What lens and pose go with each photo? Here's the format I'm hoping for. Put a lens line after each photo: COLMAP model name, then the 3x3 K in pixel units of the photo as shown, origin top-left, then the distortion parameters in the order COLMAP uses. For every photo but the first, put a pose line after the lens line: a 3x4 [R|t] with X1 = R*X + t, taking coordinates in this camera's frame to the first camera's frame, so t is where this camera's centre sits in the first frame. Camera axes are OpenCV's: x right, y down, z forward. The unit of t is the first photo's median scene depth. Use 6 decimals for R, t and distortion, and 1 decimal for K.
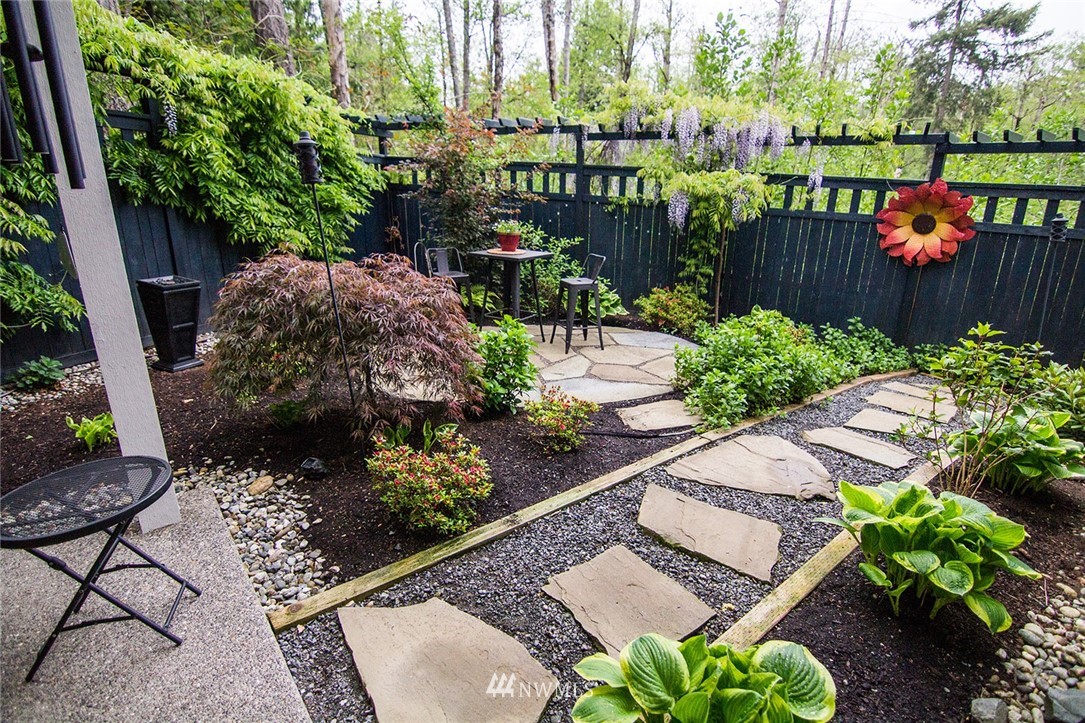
lens RADIAL K [[559.8, 0, 542.5], [0, 559.8, 361.5], [0, 0, 1]] dist [-0.026986, -0.002192]
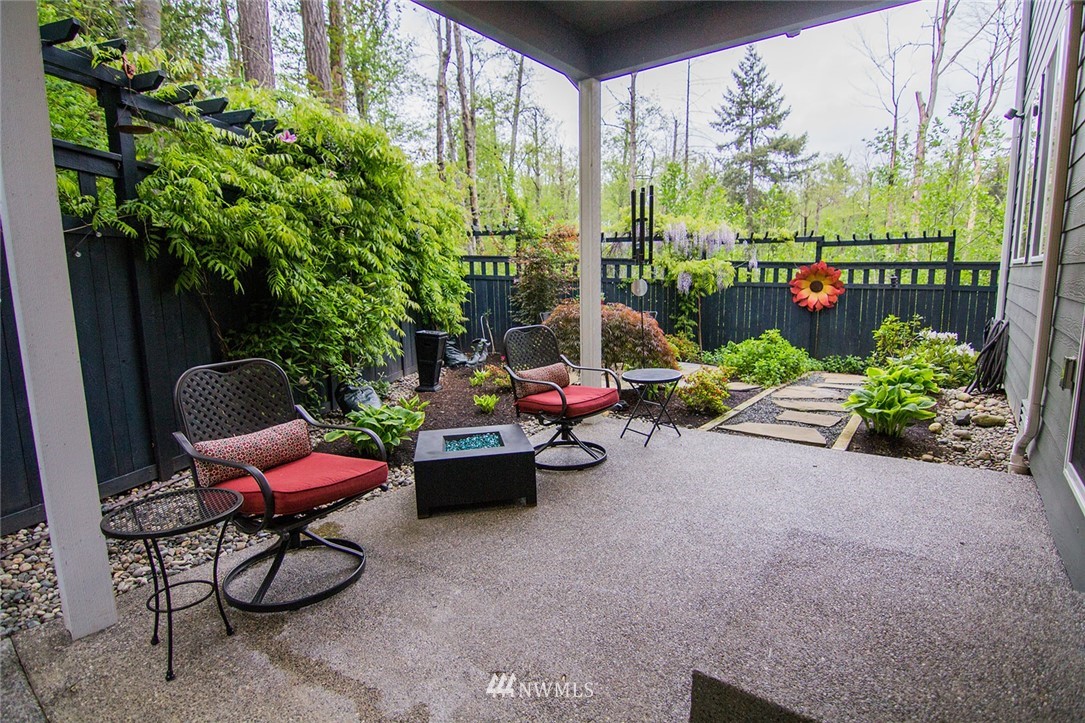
lens RADIAL K [[559.8, 0, 542.5], [0, 559.8, 361.5], [0, 0, 1]] dist [-0.026986, -0.002192]
pose [[0.966622, -0.062177, 0.248548, -0.534235], [0.101382, 0.983749, -0.148186, 0.139041], [-0.235295, 0.168438, 0.957217, -0.385325]]
